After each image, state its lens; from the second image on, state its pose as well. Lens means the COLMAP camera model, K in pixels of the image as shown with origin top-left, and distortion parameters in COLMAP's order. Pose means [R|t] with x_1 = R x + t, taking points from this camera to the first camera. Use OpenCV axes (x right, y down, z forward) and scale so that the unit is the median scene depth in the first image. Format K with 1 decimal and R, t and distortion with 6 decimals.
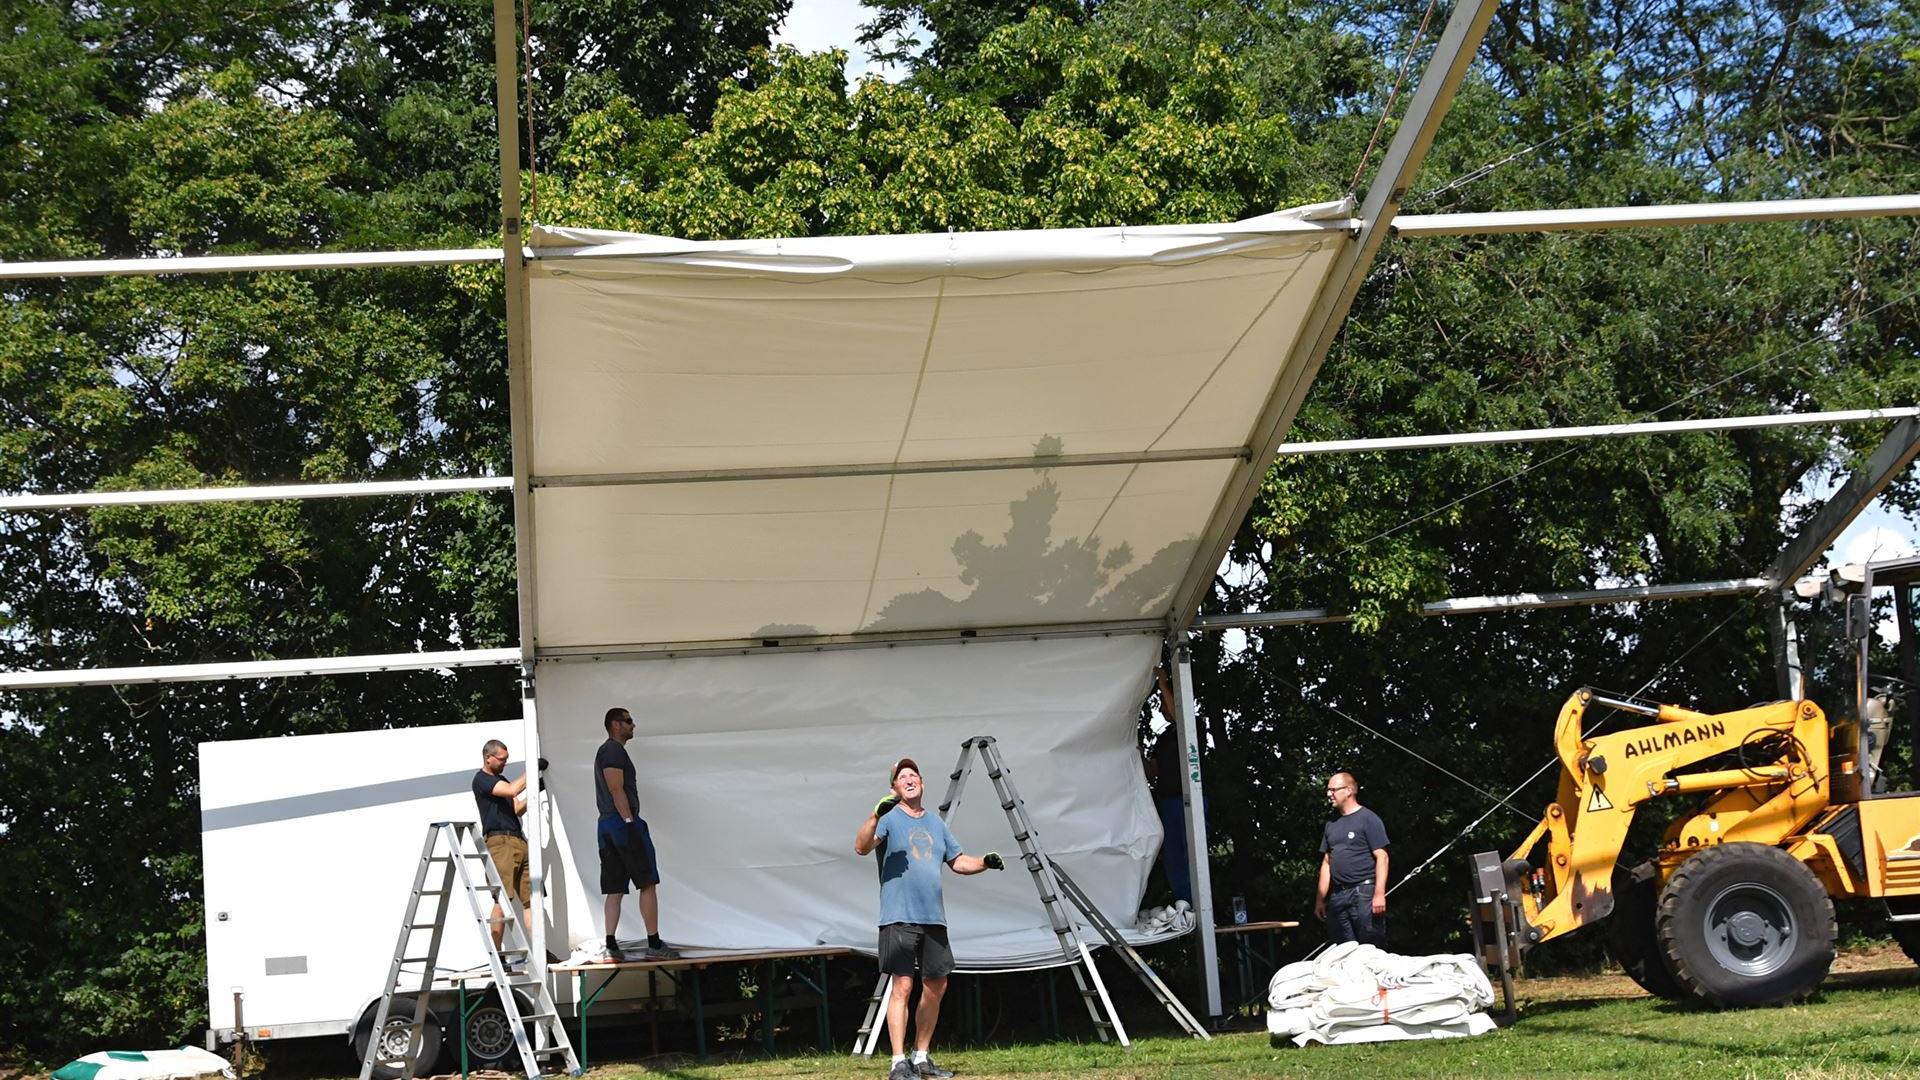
lens RADIAL K [[2751.2, 0, 960.0], [0, 2751.2, 540.0], [0, 0, 1]] dist [-0.039686, -0.128173]
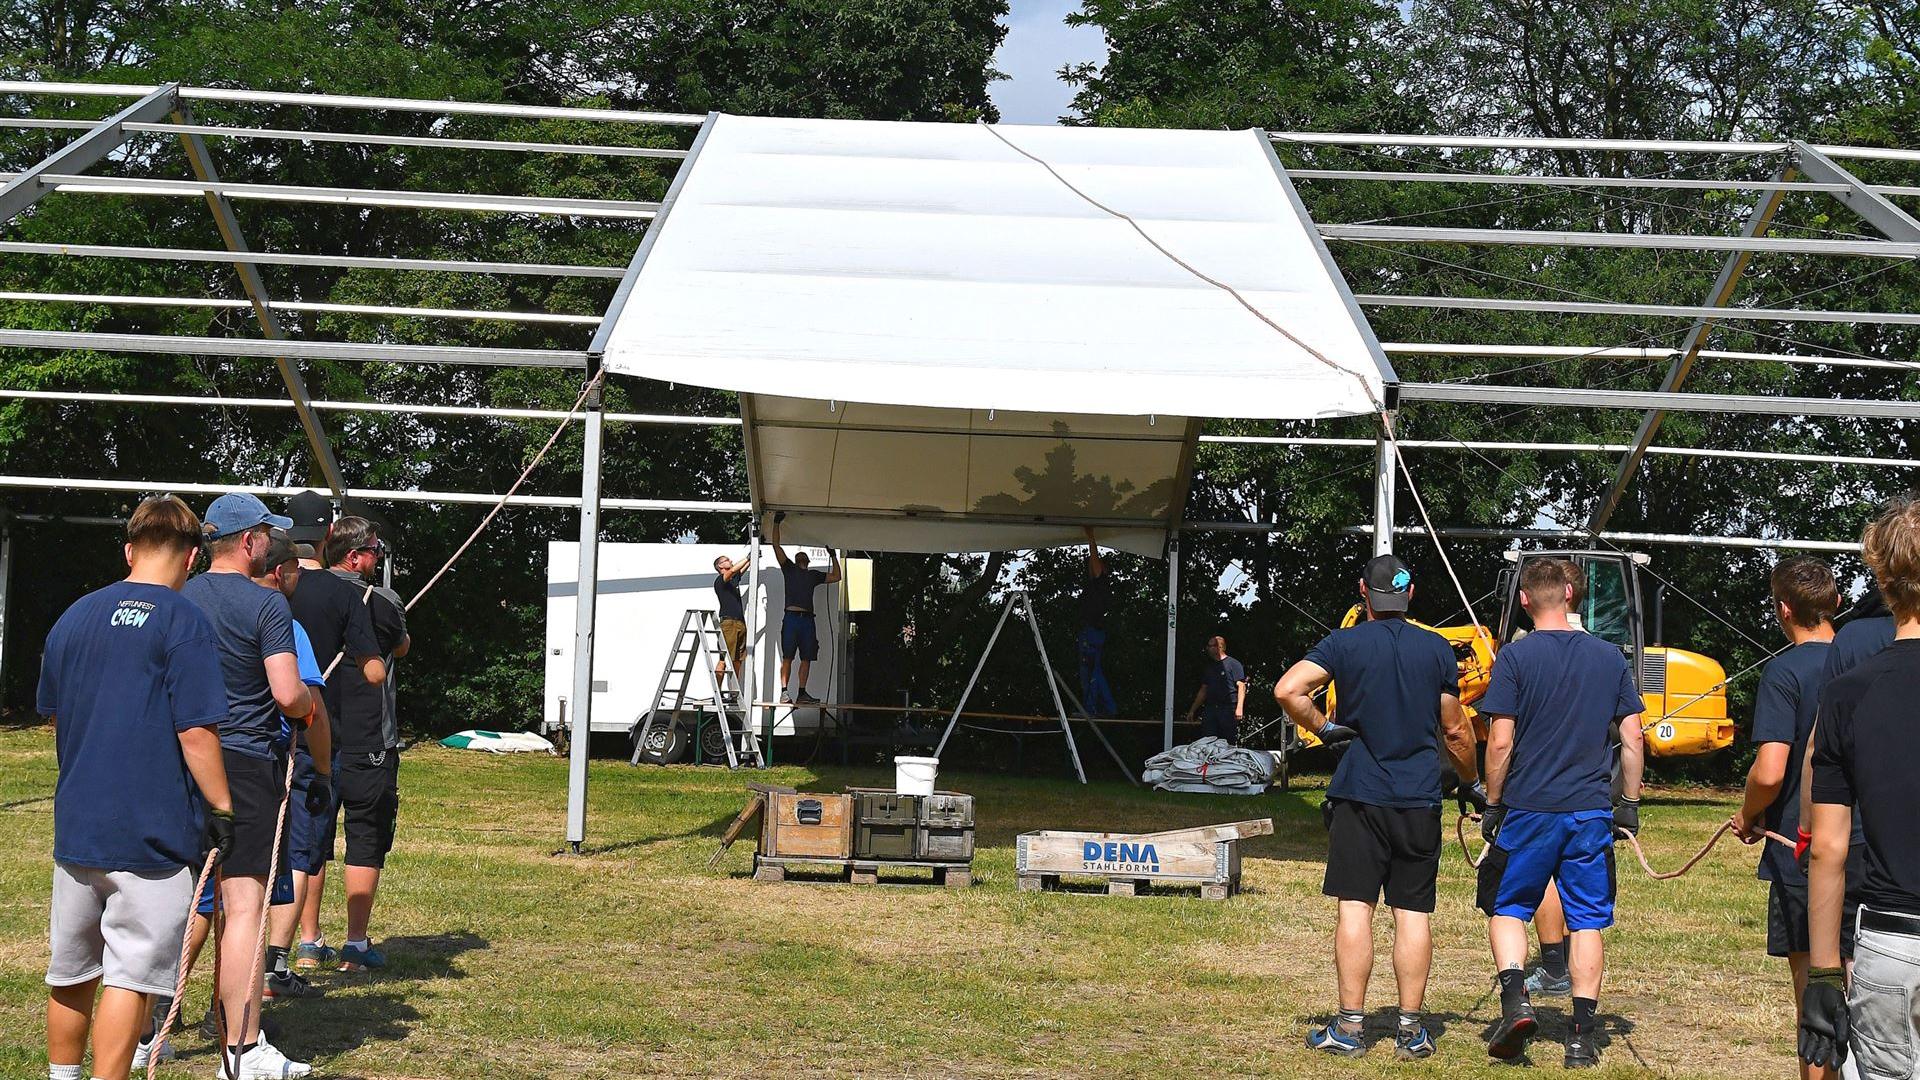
lens RADIAL K [[2751.2, 0, 960.0], [0, 2751.2, 540.0], [0, 0, 1]] dist [-0.039686, -0.128173]
pose [[0.989226, 0.095526, -0.110934, 0.141491], [-0.086059, 0.992466, 0.087204, -0.091906], [0.118428, -0.076718, 0.989994, -0.583762]]
